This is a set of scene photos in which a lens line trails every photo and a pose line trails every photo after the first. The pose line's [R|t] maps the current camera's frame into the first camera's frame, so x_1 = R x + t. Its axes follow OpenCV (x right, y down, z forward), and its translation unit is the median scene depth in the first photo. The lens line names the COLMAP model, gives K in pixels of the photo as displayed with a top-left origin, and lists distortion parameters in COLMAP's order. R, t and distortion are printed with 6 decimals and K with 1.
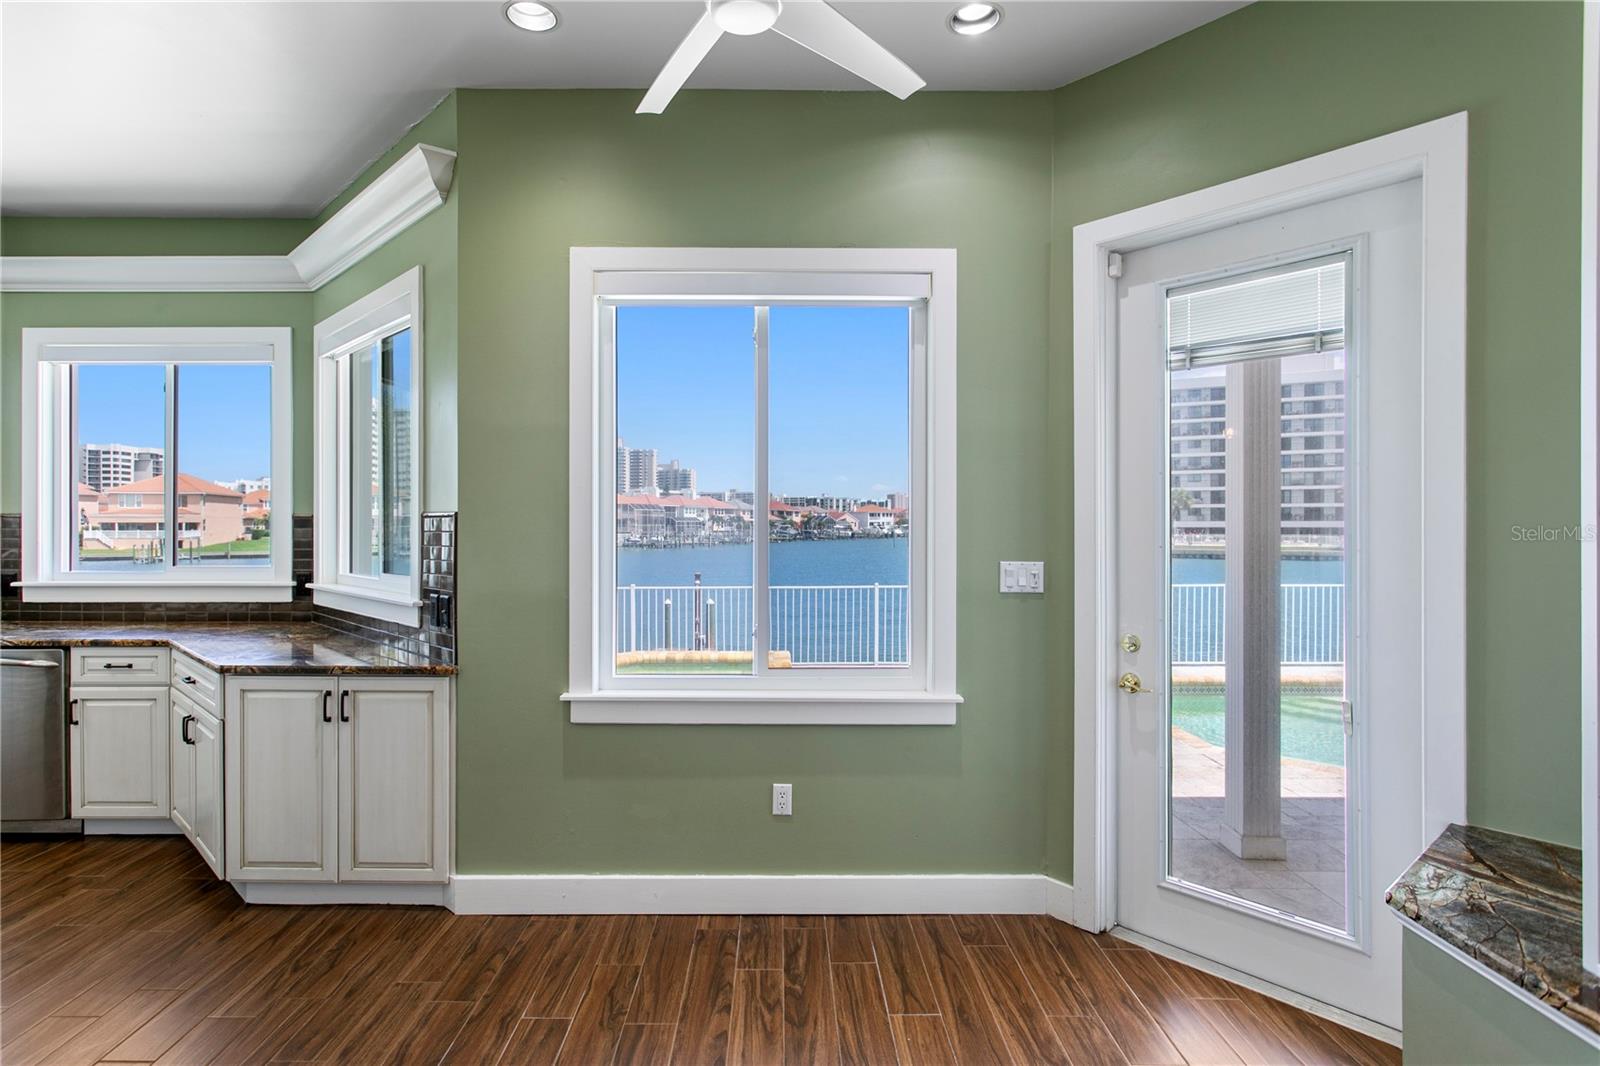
lens RADIAL K [[833.9, 0, 770.5], [0, 833.9, 525.6], [0, 0, 1]] dist [-0.004552, 0.000412]
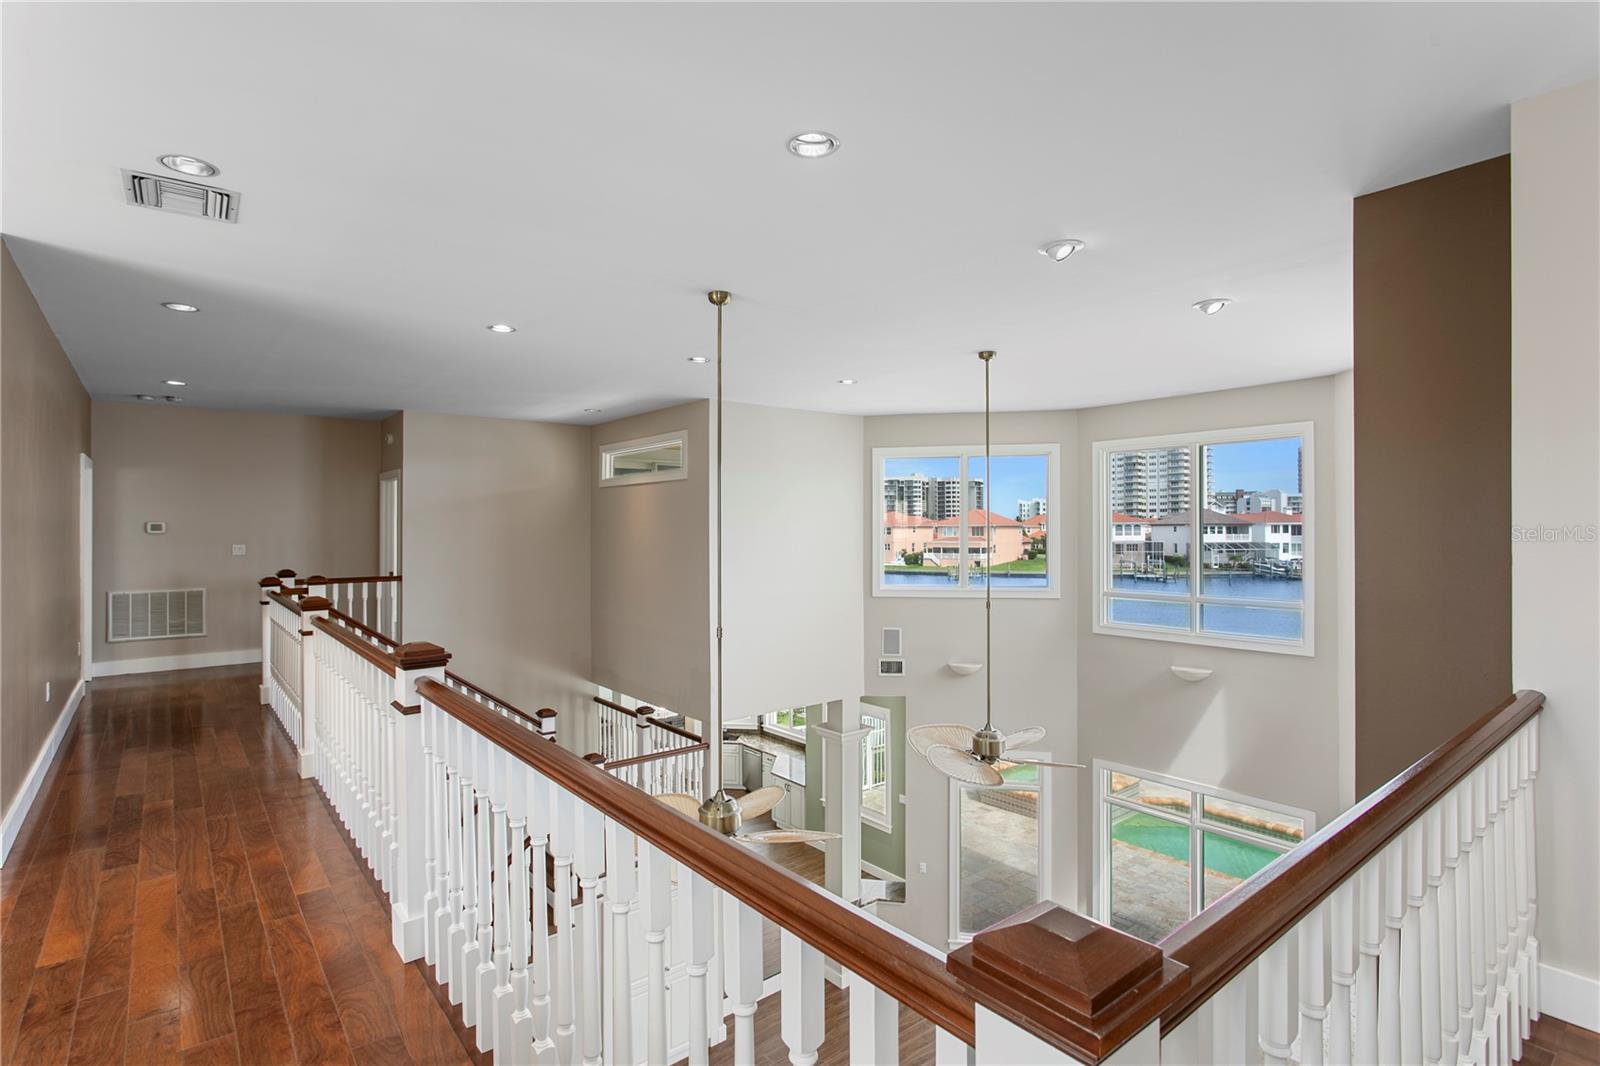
lens RADIAL K [[778.4, 0, 785.4], [0, 778.4, 530.3], [0, 0, 1]] dist [0.001376, 0.001133]
pose [[0.630742, -0.001155, -0.775991, 0.072590], [0.002592, 0.999996, 0.000619, -0.031244], [0.775988, -0.002401, 0.630743, -0.043758]]
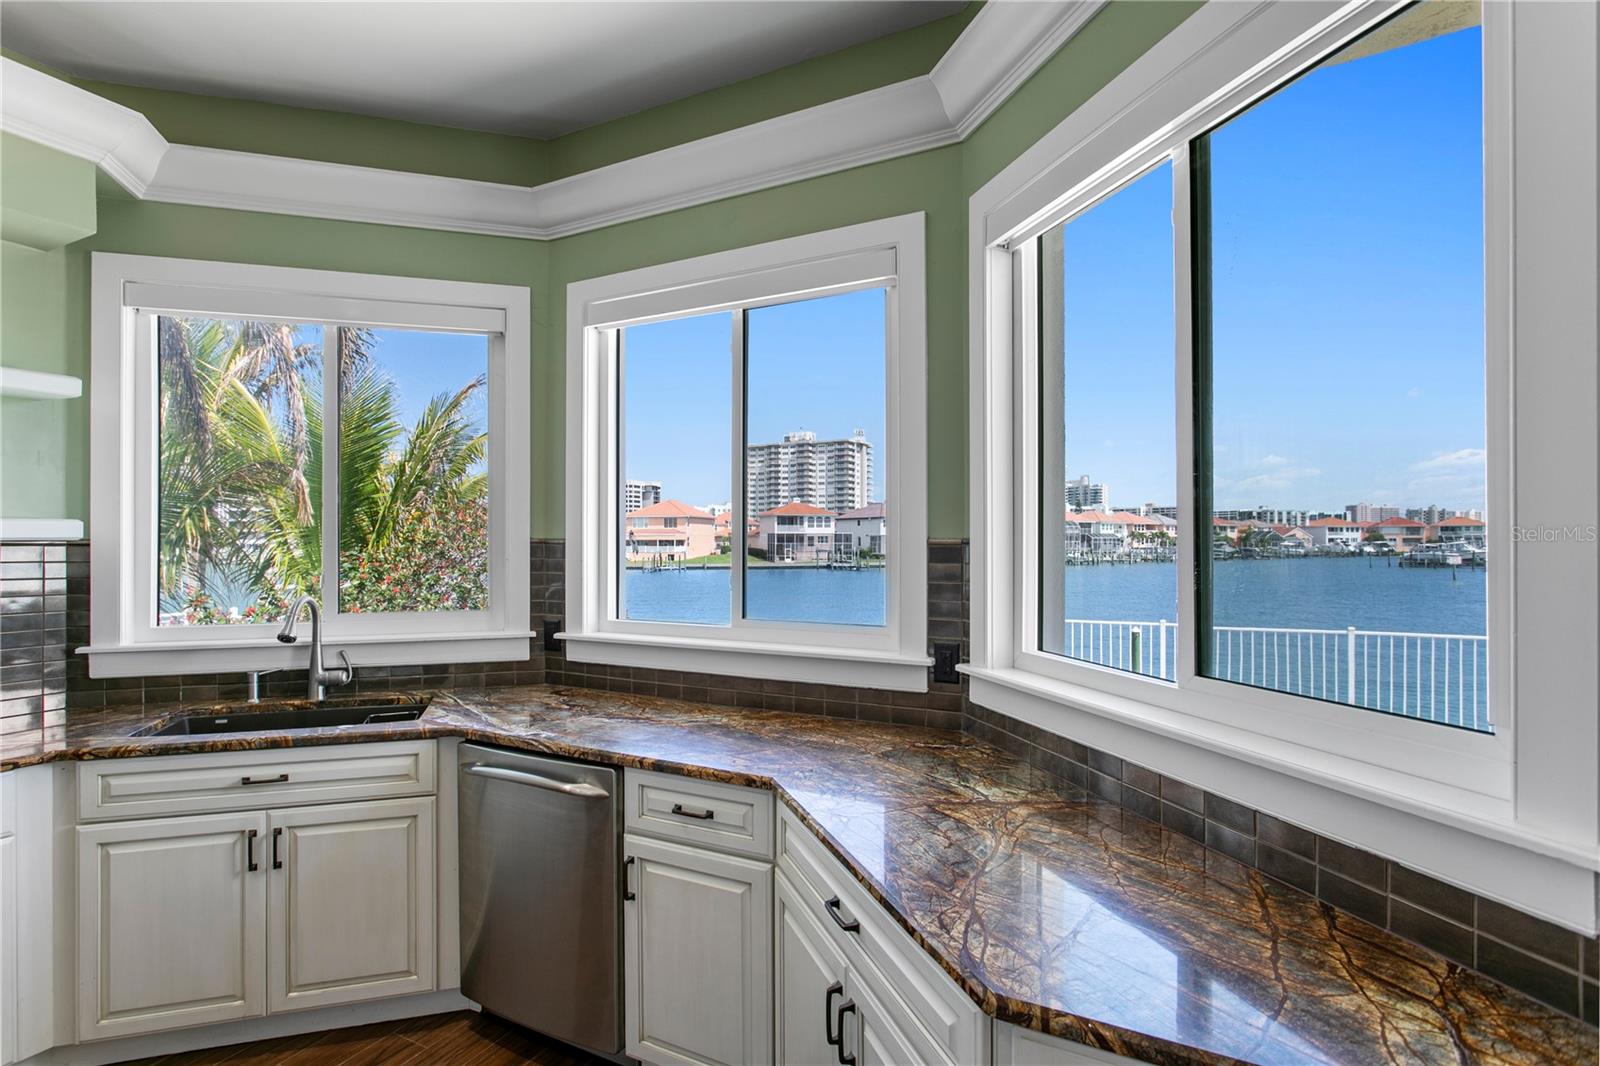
lens RADIAL K [[790.0, 0, 776.2], [0, 790.0, 541.7], [0, 0, 1]] dist [-0.001013, 0.001115]
pose [[0.884966, -0.000025, -0.465655, -0.016005], [-0.000110, 1.000000, -0.000262, -0.000456], [0.465655, 0.000283, 0.884966, 0.018245]]
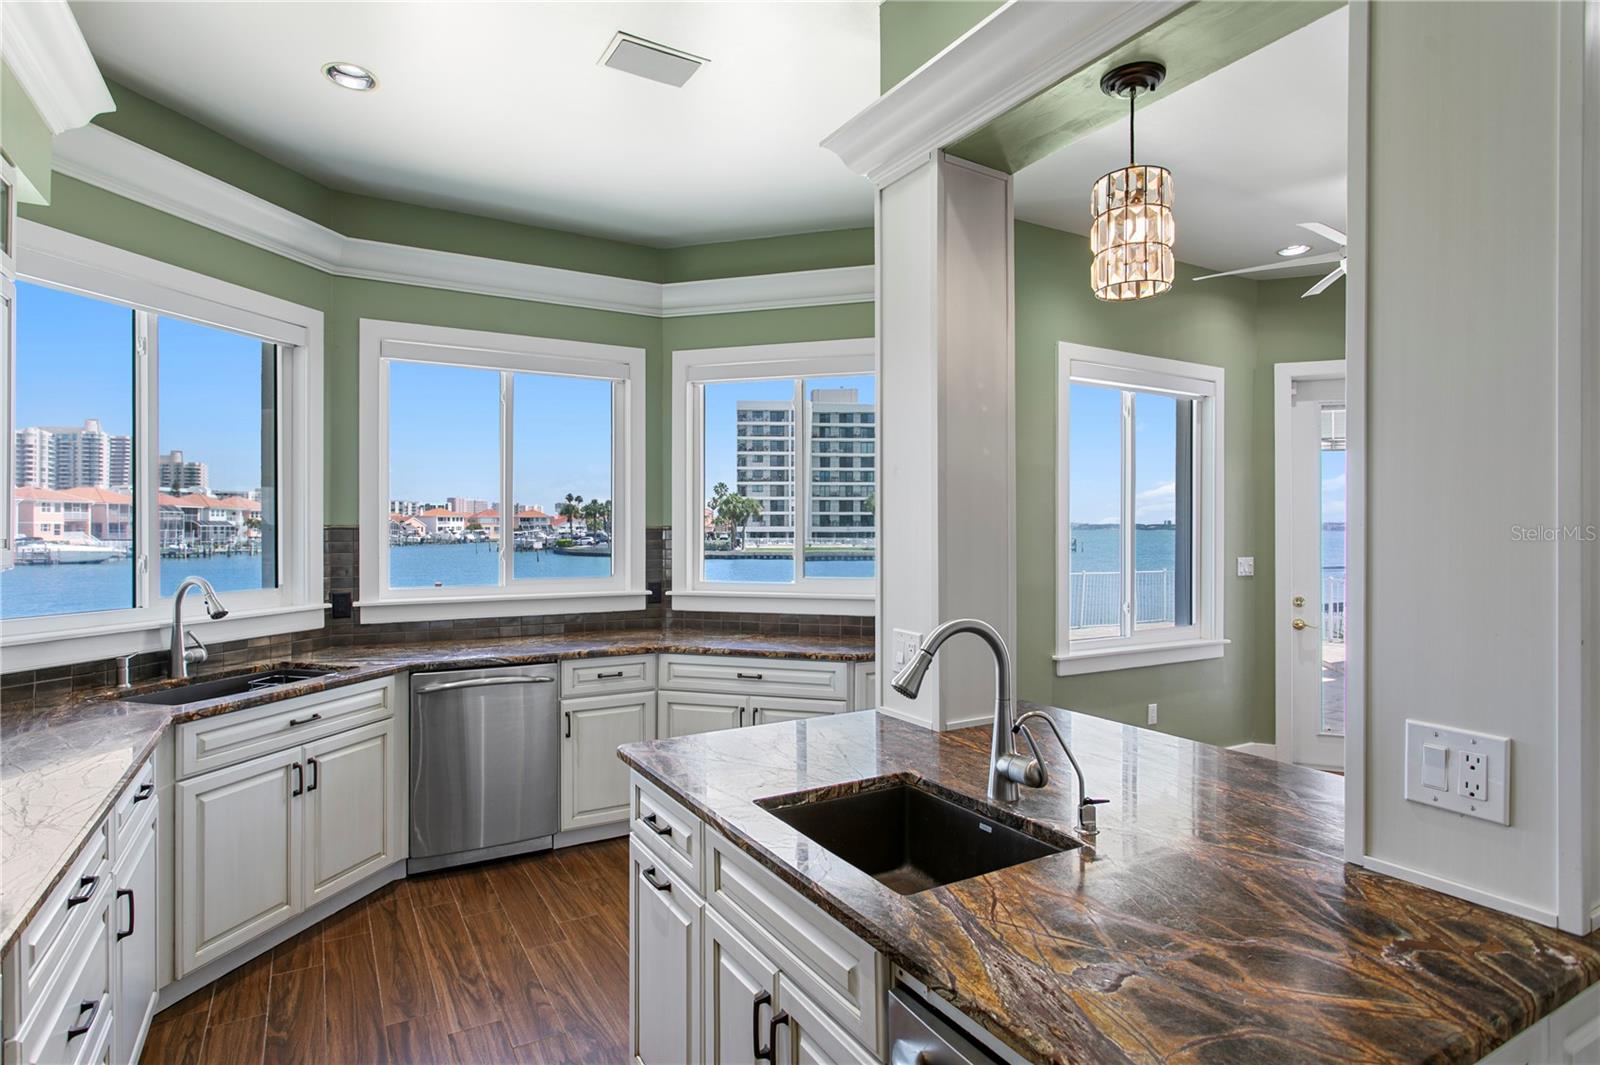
lens RADIAL K [[833.9, 0, 770.5], [0, 833.9, 525.1], [0, 0, 1]] dist [-0.004552, 0.000412]
pose [[0.871763, 0.002091, 0.489924, -0.036854], [0.001044, 0.999981, -0.006127, -0.000331], [-0.489927, 0.005853, 0.871744, 0.000116]]
